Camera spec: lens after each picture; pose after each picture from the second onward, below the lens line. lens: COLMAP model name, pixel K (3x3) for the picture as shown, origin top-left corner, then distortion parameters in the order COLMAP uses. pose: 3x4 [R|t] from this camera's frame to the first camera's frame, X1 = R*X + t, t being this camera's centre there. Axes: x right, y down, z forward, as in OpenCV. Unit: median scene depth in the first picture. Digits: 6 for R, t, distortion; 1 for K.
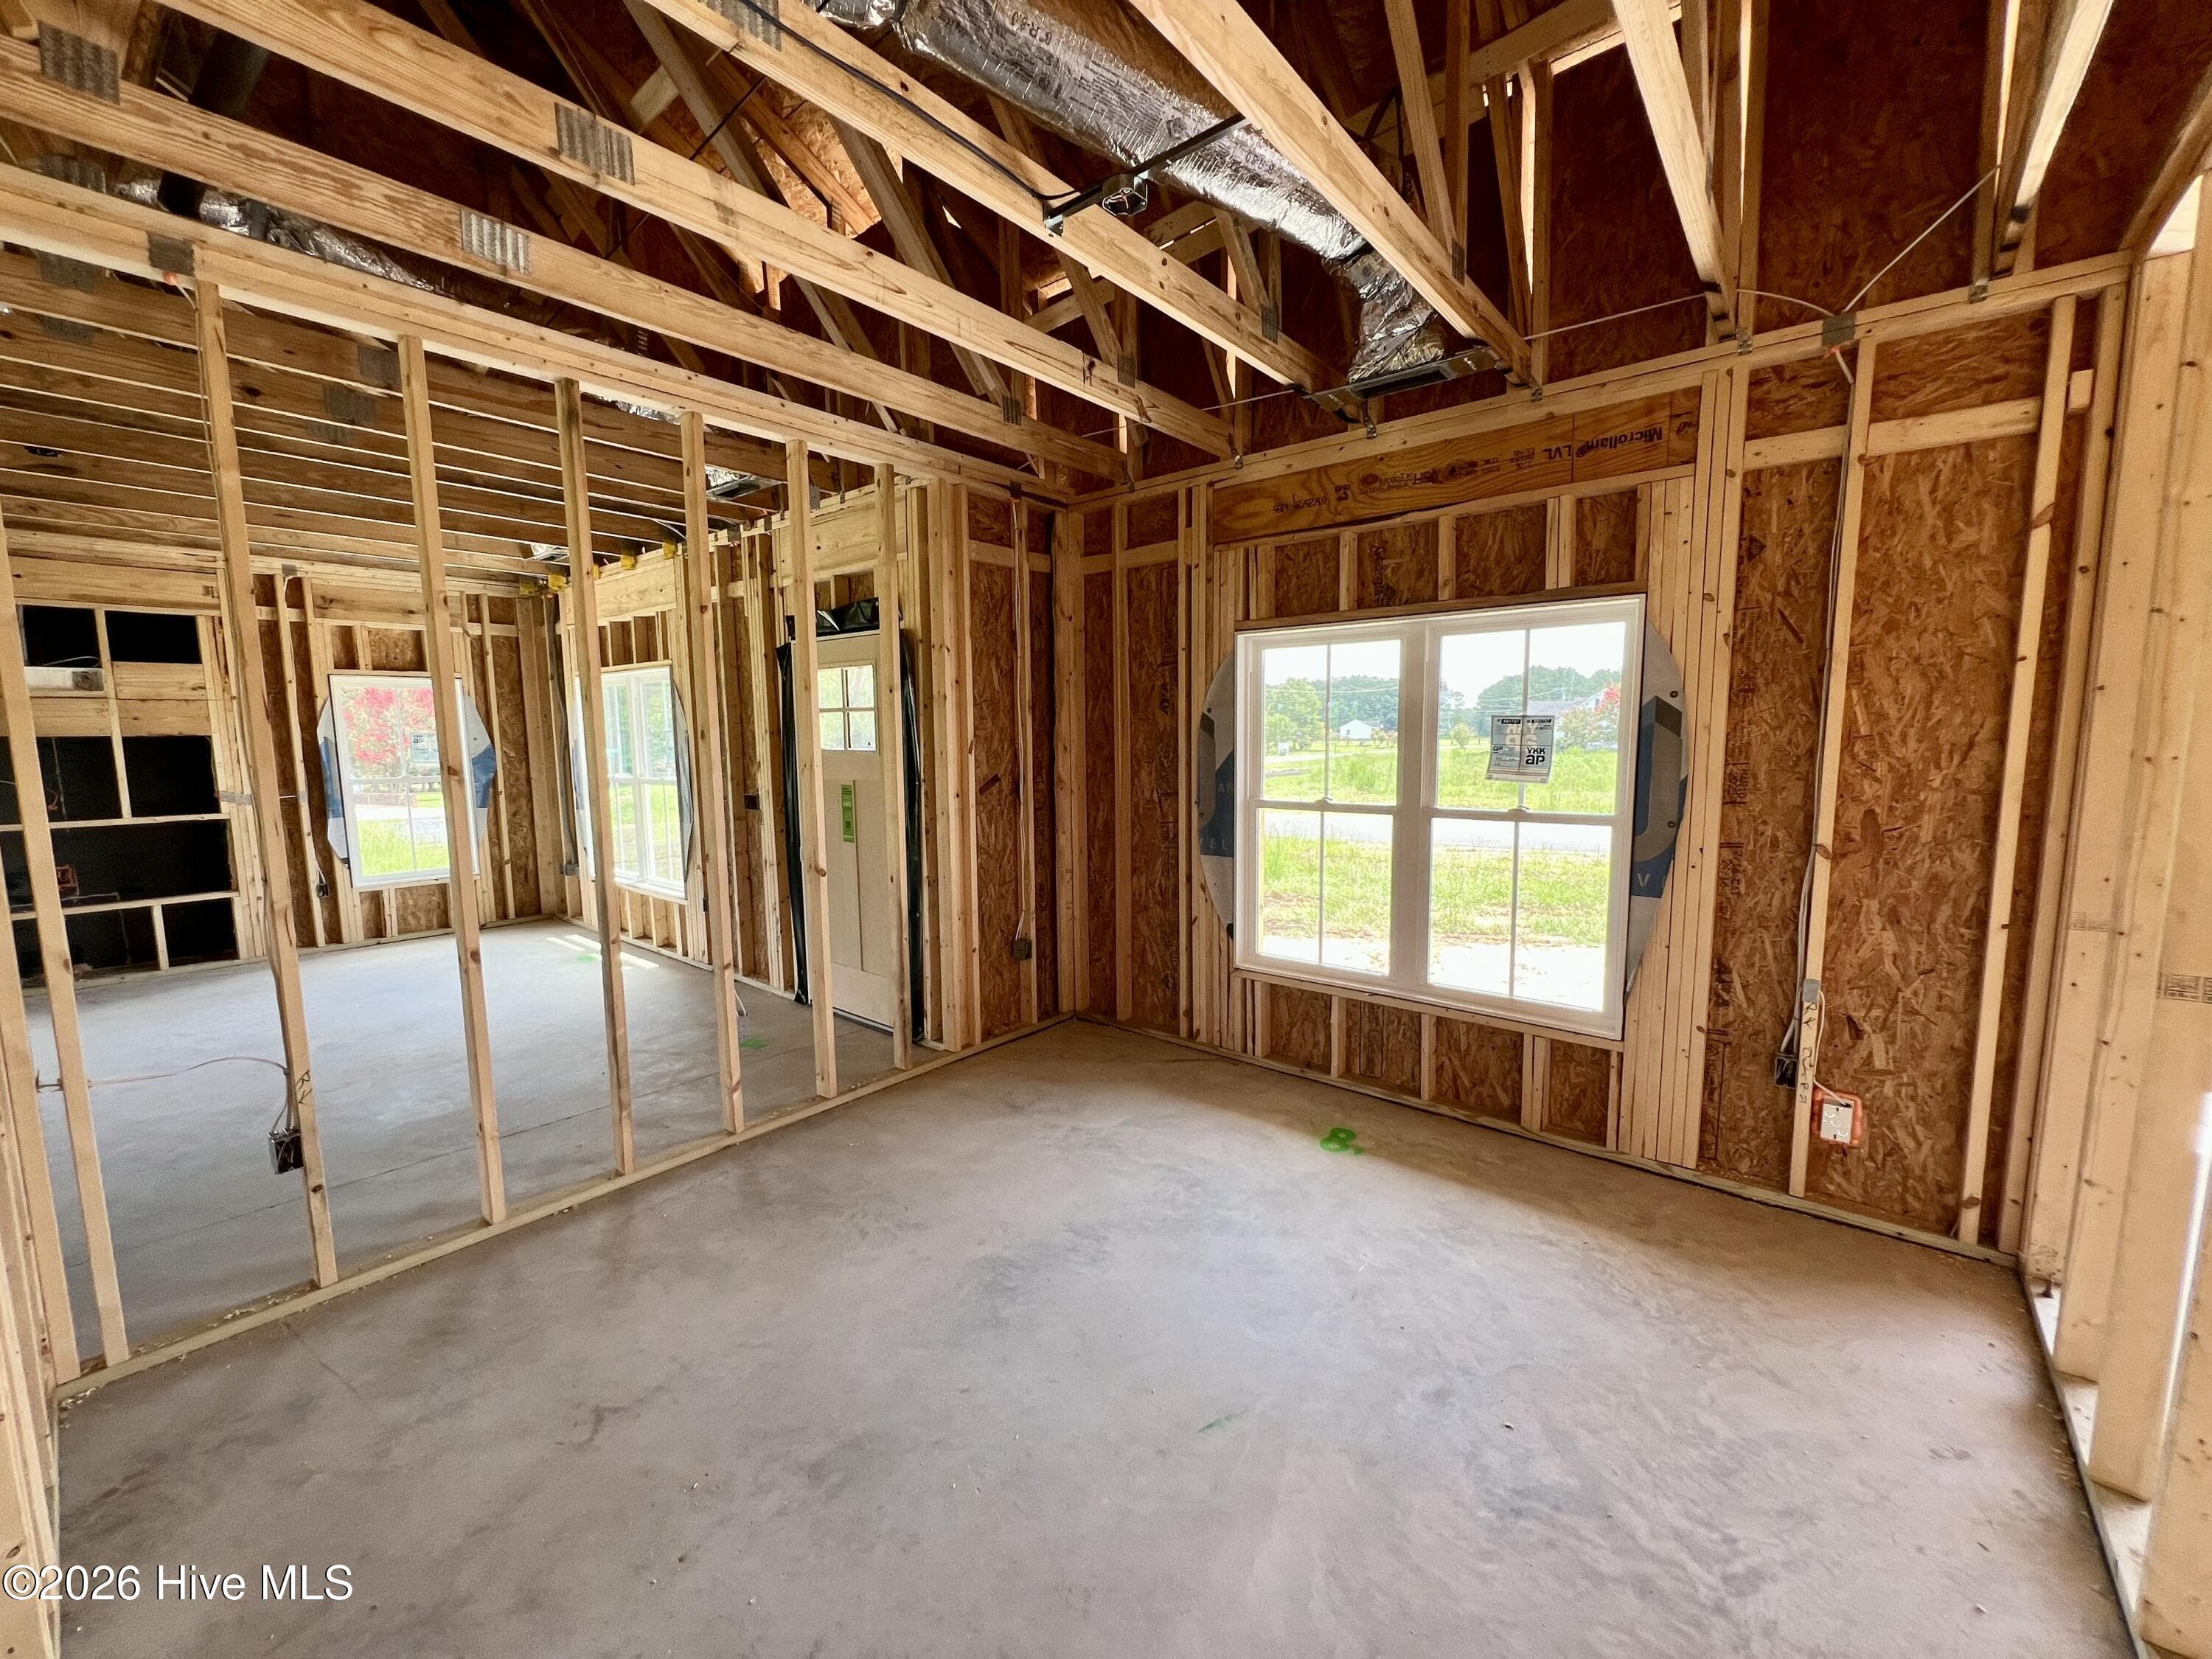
lens RADIAL K [[883.8, 0, 1104.3], [0, 883.8, 832.9], [0, 0, 1]] dist [-0.001264, -0.000106]
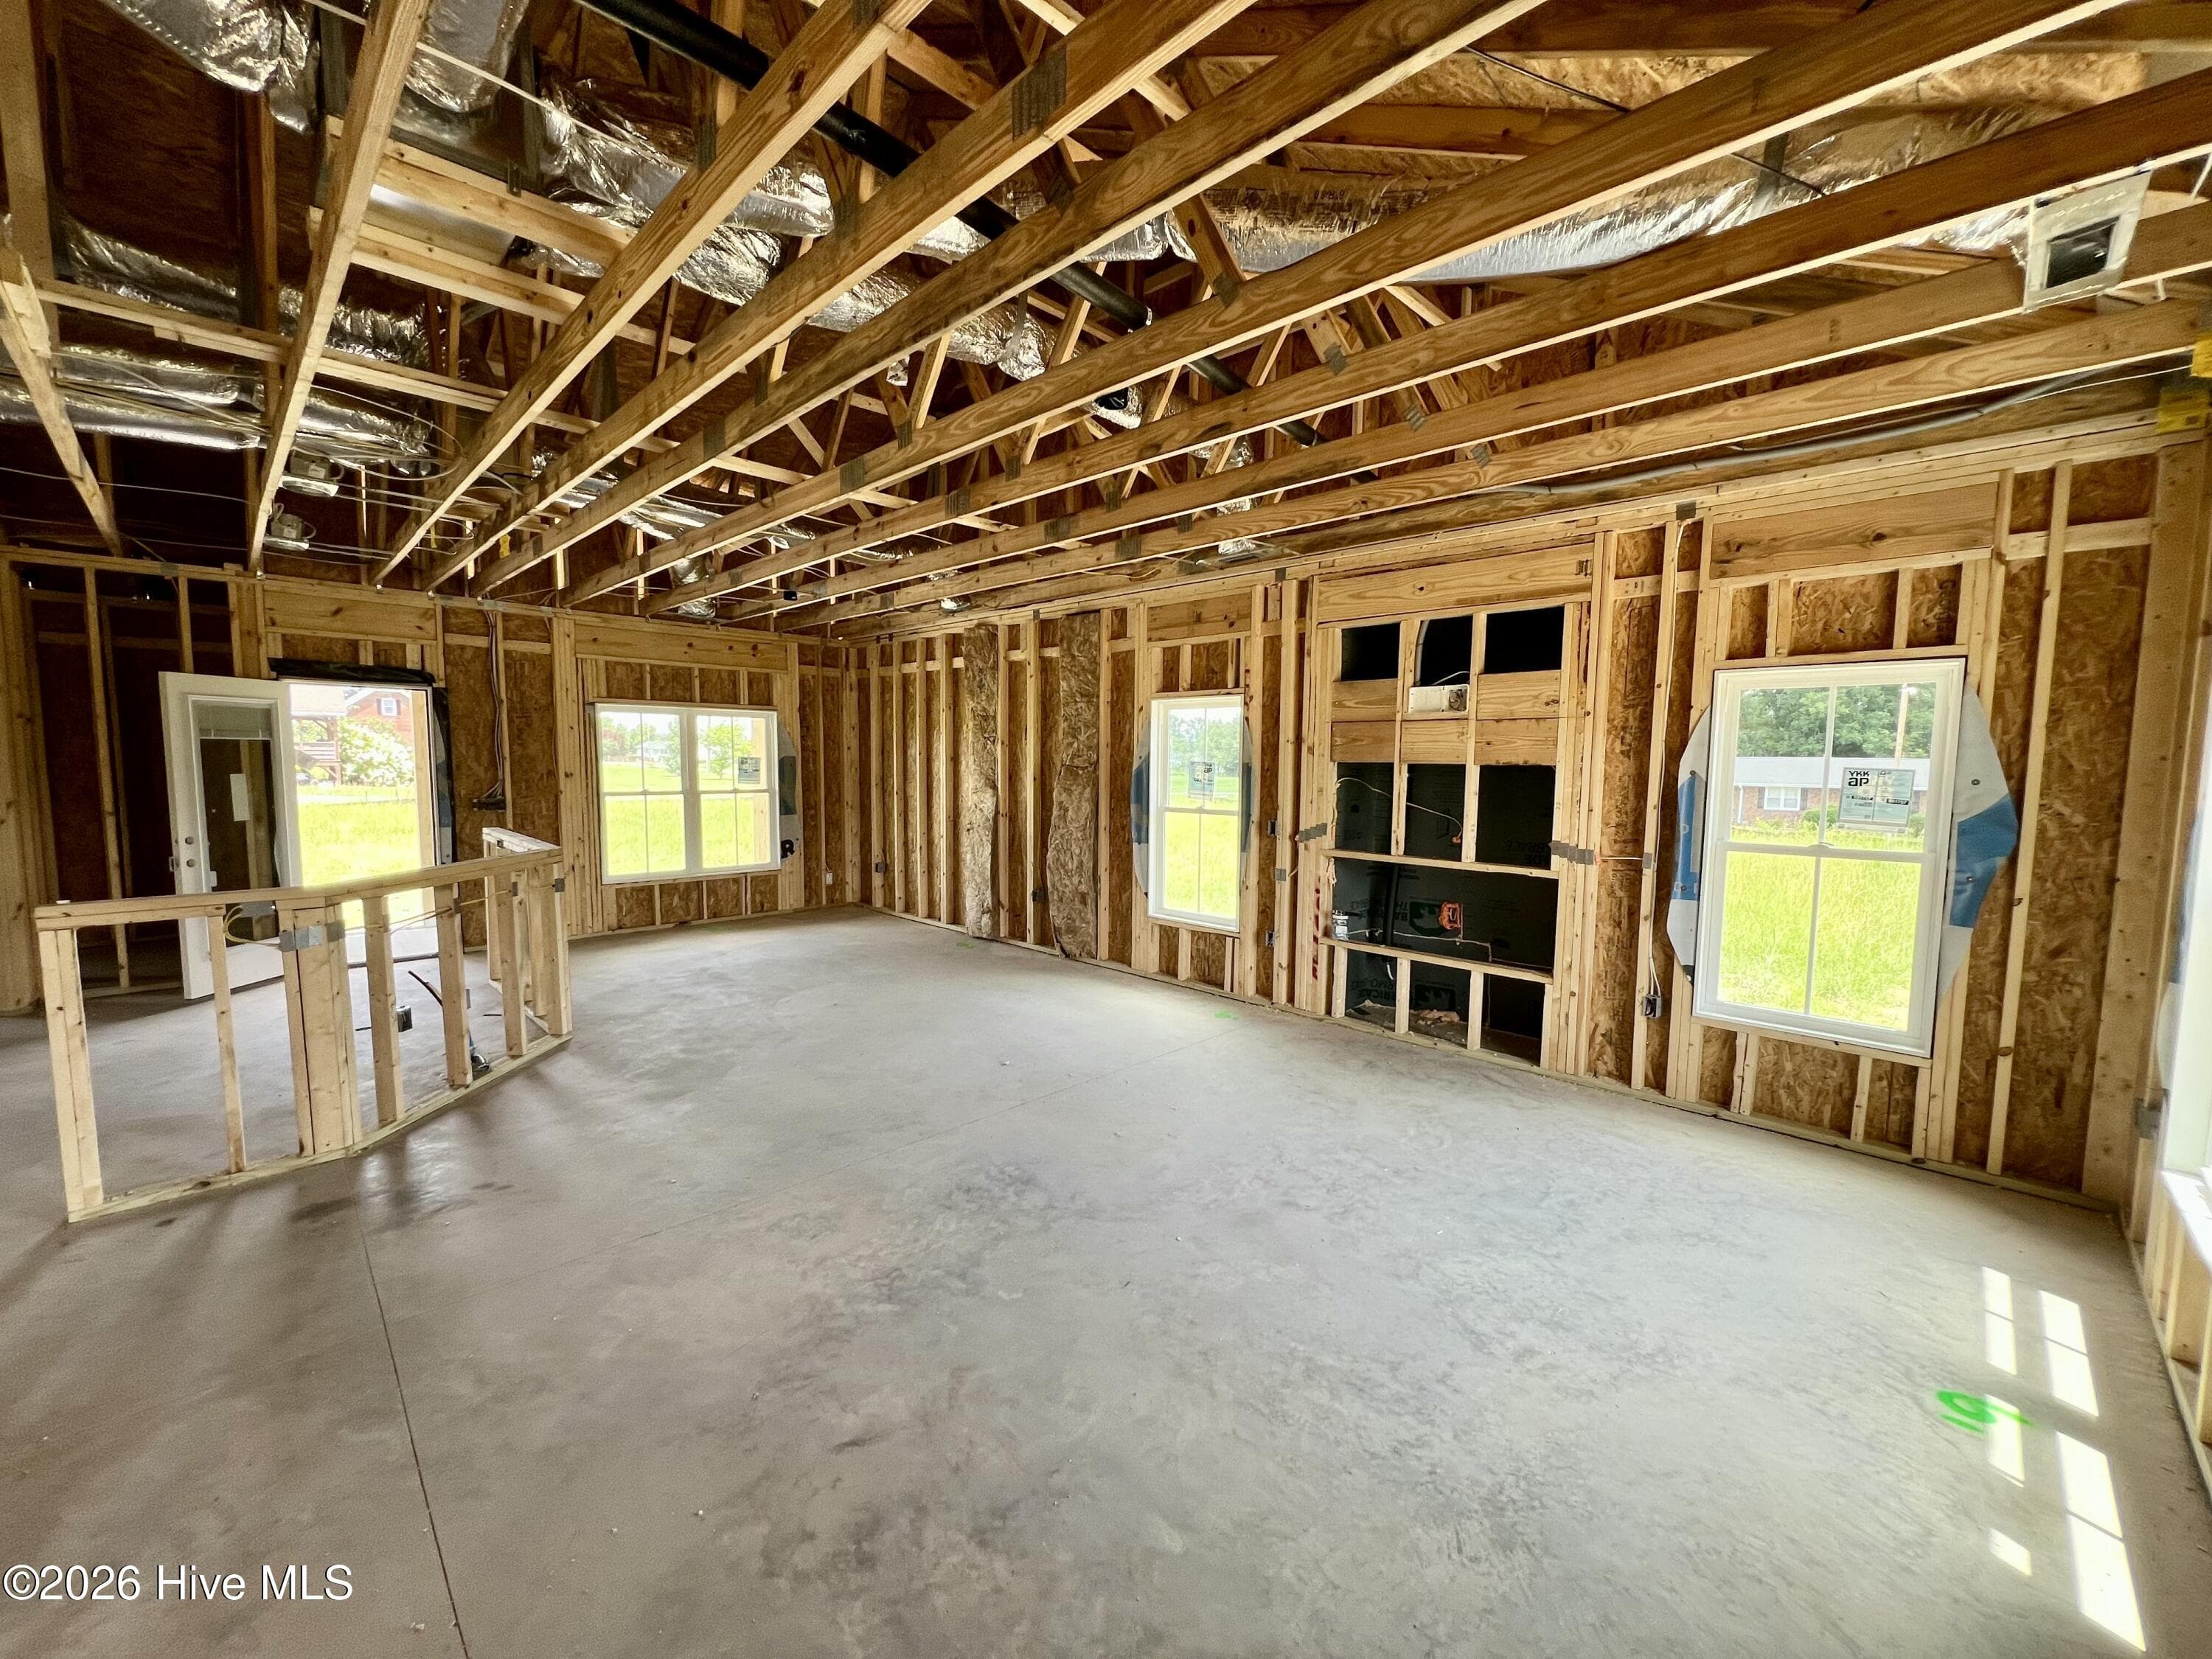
lens RADIAL K [[883.8, 0, 1104.3], [0, 883.8, 832.9], [0, 0, 1]] dist [-0.001264, -0.000106]
pose [[-0.084363, 0.092628, -0.992120, -0.355462], [-0.123480, 0.987023, 0.102652, -0.124795], [0.988755, 0.131167, -0.071831, 1.020164]]
